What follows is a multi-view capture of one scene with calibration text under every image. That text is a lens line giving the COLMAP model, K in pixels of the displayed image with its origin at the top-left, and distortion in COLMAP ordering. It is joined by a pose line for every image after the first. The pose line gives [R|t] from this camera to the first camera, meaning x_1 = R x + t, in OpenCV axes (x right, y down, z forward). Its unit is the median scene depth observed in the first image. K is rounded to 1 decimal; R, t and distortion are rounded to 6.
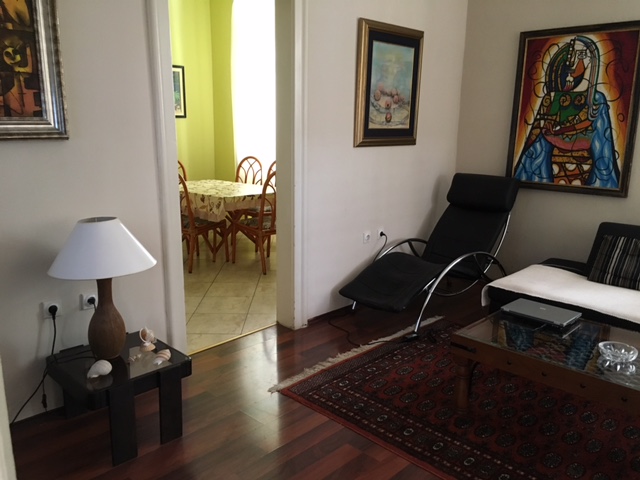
lens RADIAL K [[539.6, 0, 318.4], [0, 539.6, 239.6], [0, 0, 1]] dist [0.079429, -0.080144]
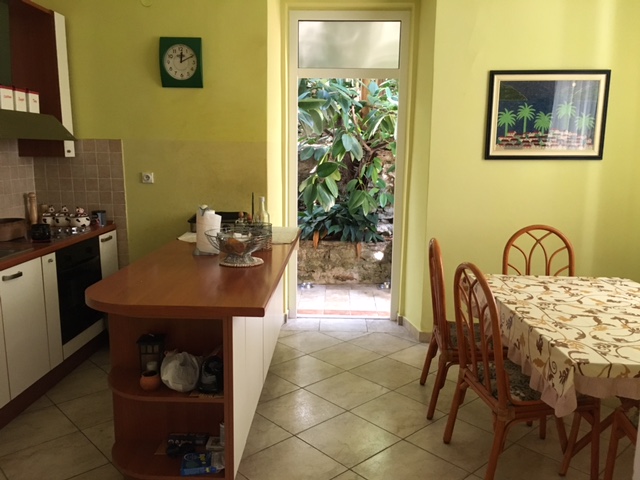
lens RADIAL K [[539.6, 0, 318.6], [0, 539.6, 242.1], [0, 0, 1]] dist [0.079429, -0.080144]
pose [[0.670070, 0.122369, -0.732142, -0.015336], [-0.162810, 0.986530, 0.015880, -0.131794], [0.724223, 0.108560, 0.680967, 0.533323]]
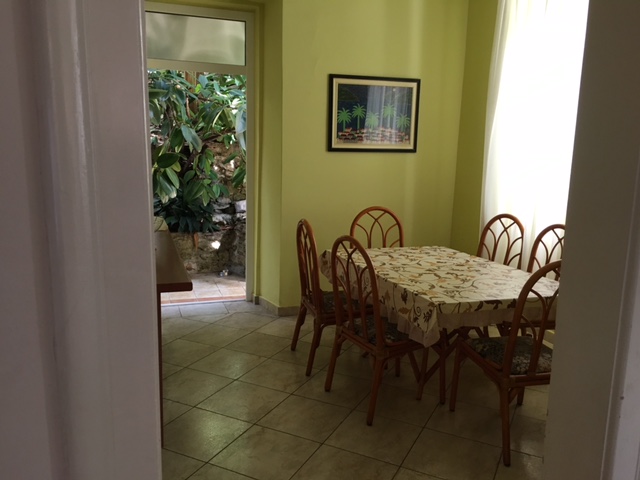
lens RADIAL K [[539.6, 0, 314.3], [0, 539.6, 241.6], [0, 0, 1]] dist [0.079429, -0.080144]
pose [[0.886667, 0.088748, -0.453811, -0.043381], [-0.111020, 0.993561, -0.022611, -0.105470], [0.448883, 0.070430, 0.890811, 0.433075]]
